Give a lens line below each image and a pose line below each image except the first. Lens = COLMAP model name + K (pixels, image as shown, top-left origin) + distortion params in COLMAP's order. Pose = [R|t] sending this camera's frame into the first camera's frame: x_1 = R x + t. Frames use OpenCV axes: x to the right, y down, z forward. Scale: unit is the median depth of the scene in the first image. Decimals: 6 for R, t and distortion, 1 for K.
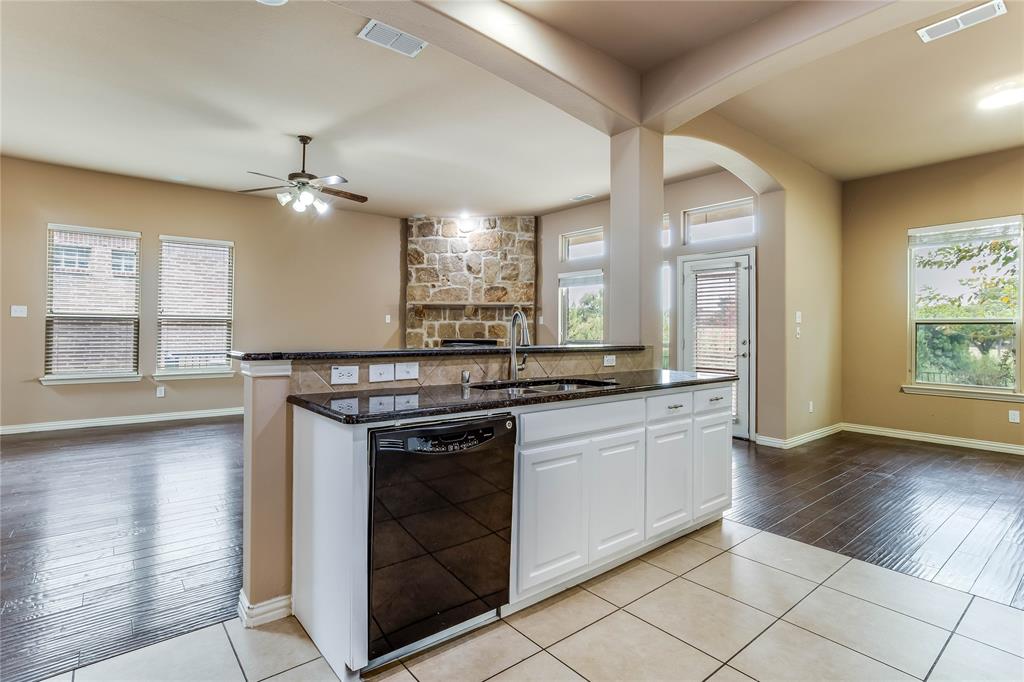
lens RADIAL K [[500.1, 0, 485.8], [0, 500.1, 320.8], [0, 0, 1]] dist [-0.028849, 0.014763]
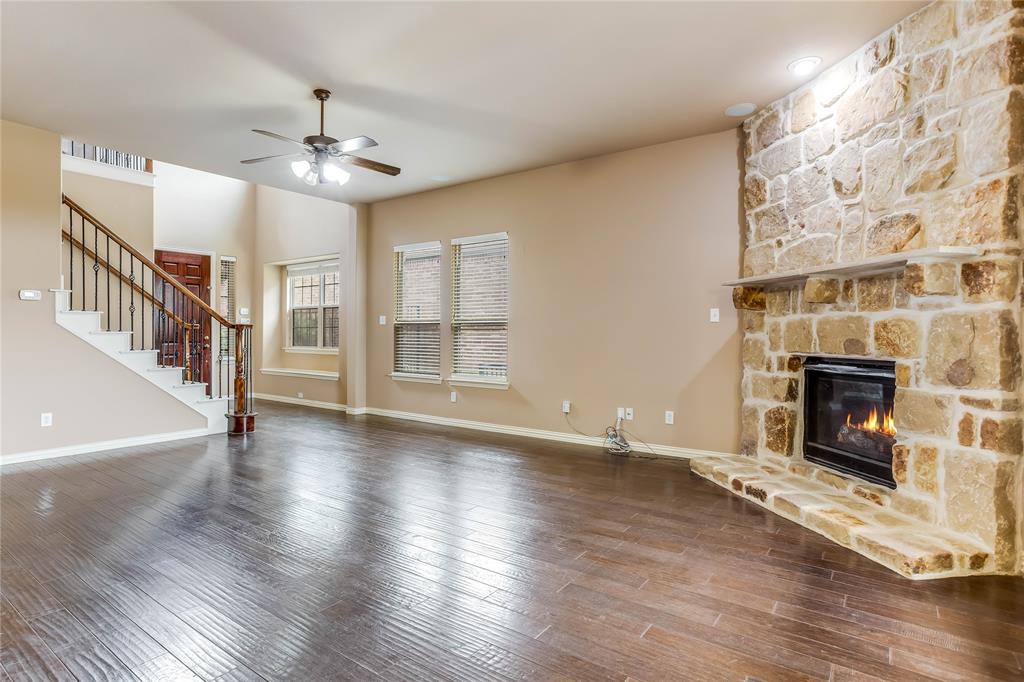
lens RADIAL K [[534.3, 0, 508.3], [0, 534.3, 334.7], [0, 0, 1]] dist [-0.001413, 0.004725]
pose [[0.286504, -0.004034, -0.958070, 0.470468], [0.016224, 0.999868, 0.000642, 0.020793], [0.957942, -0.015728, 0.286532, 0.905747]]
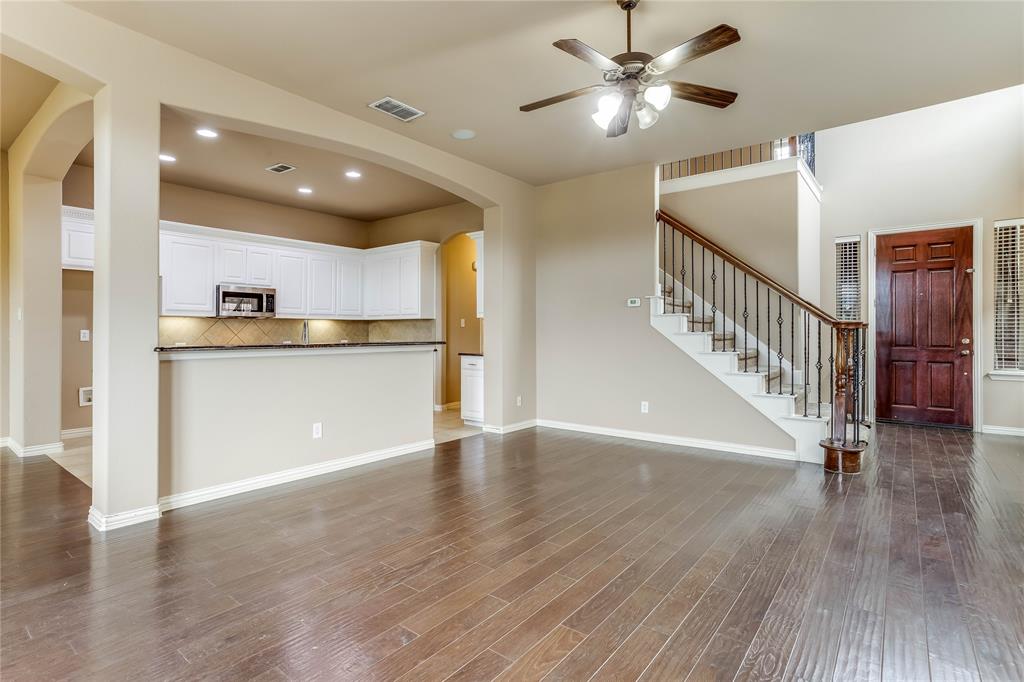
lens RADIAL K [[500.1, 0, 500.9], [0, 500.1, 335.3], [0, 0, 1]] dist [-0.028849, 0.014763]
pose [[-0.969544, -0.005917, -0.244845, -0.061012], [-0.003407, 0.999937, -0.010672, 0.020944], [0.244892, -0.009512, -0.969504, 1.283337]]
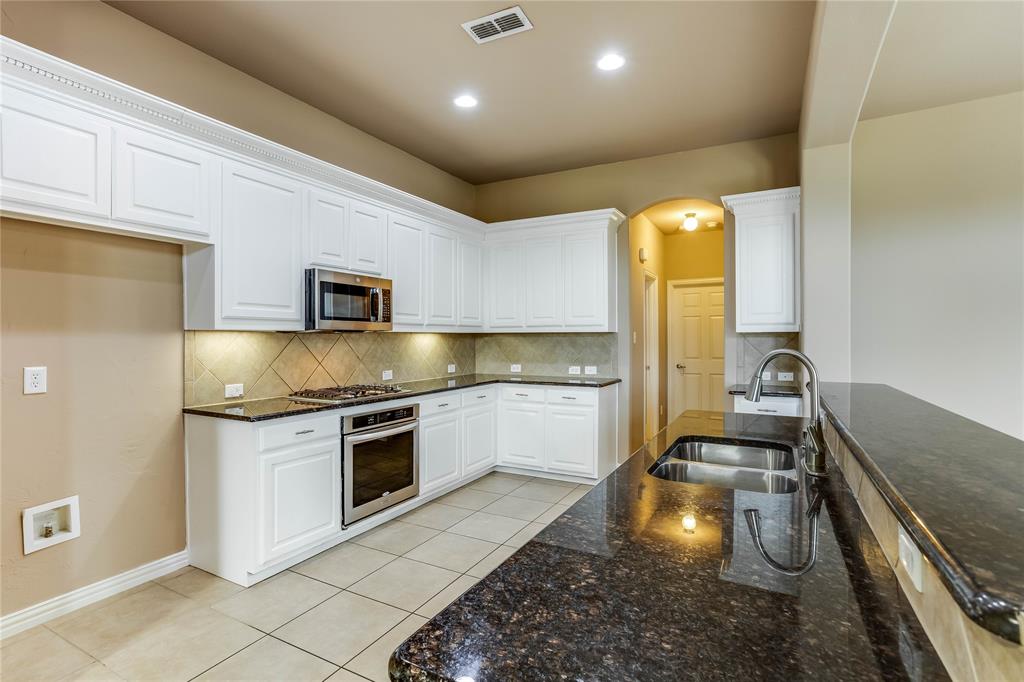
lens RADIAL K [[500.1, 0, 503.2], [0, 500.1, 345.2], [0, 0, 1]] dist [-0.028849, 0.014763]
pose [[-0.915357, 0.000232, -0.402644, 0.303664], [0.001538, 0.999995, -0.002920, -0.011953], [0.402641, -0.003292, -0.915352, 0.668298]]
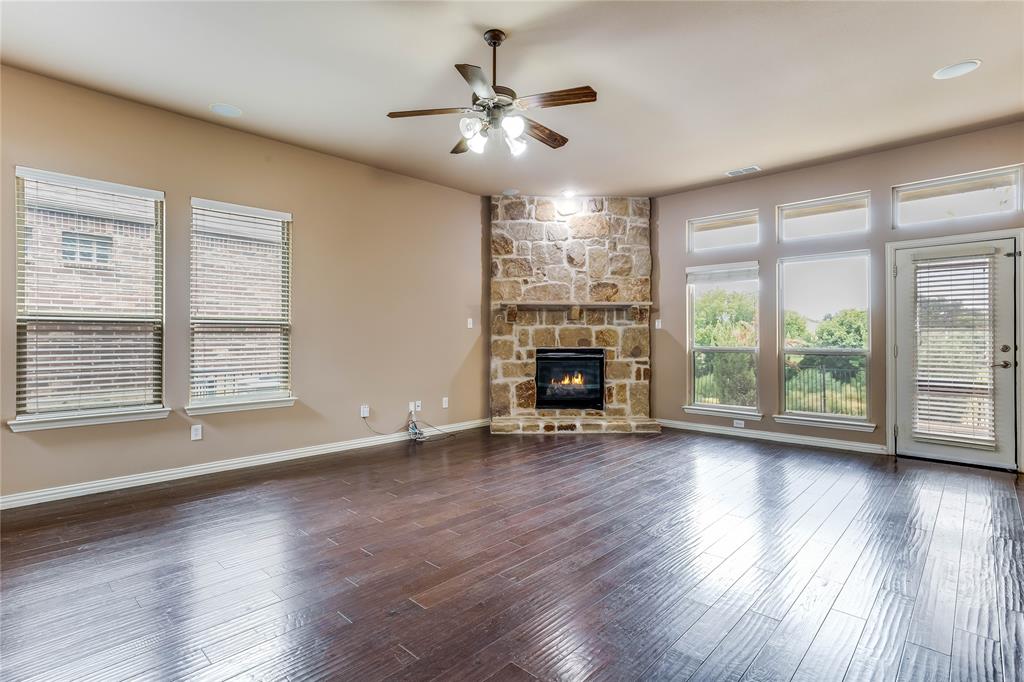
lens RADIAL K [[500.1, 0, 490.2], [0, 500.1, 333.1], [0, 0, 1]] dist [-0.028849, 0.014763]
pose [[0.991029, -0.007026, 0.133459, -0.402287], [0.005600, 0.999923, 0.011062, 0.004755], [-0.133527, -0.010216, 0.990993, 0.326954]]
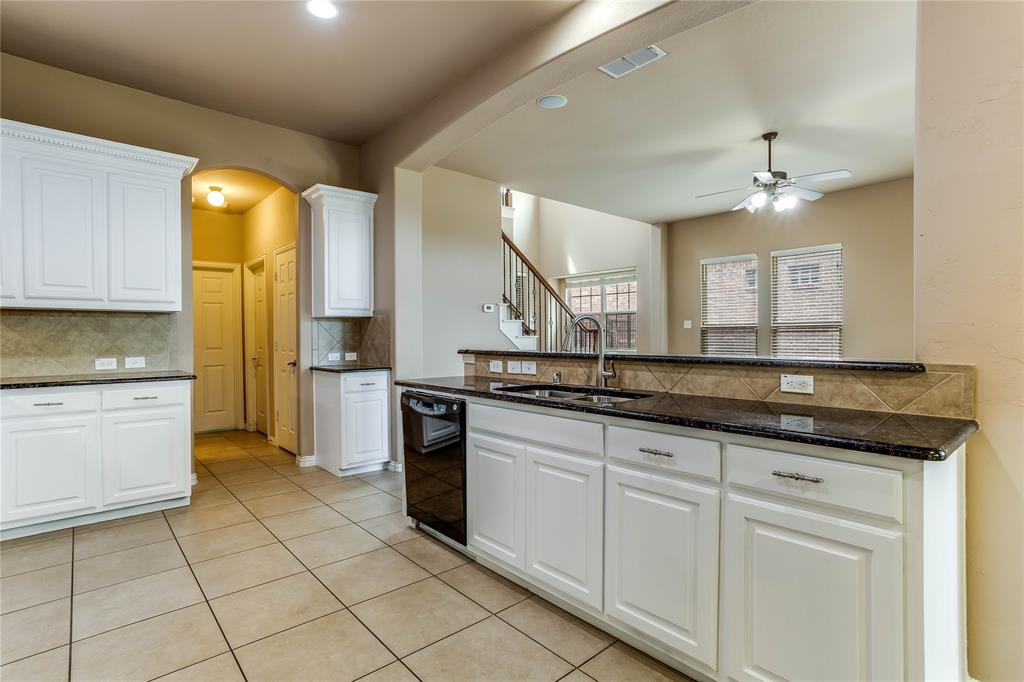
lens RADIAL K [[500.1, 0, 502.5], [0, 500.1, 336.5], [0, 0, 1]] dist [-0.028849, 0.014763]
pose [[0.057679, -0.007538, -0.998307, 0.483291], [0.024392, 0.999684, -0.006139, 0.011467], [0.998037, -0.023997, 0.057845, 0.370571]]
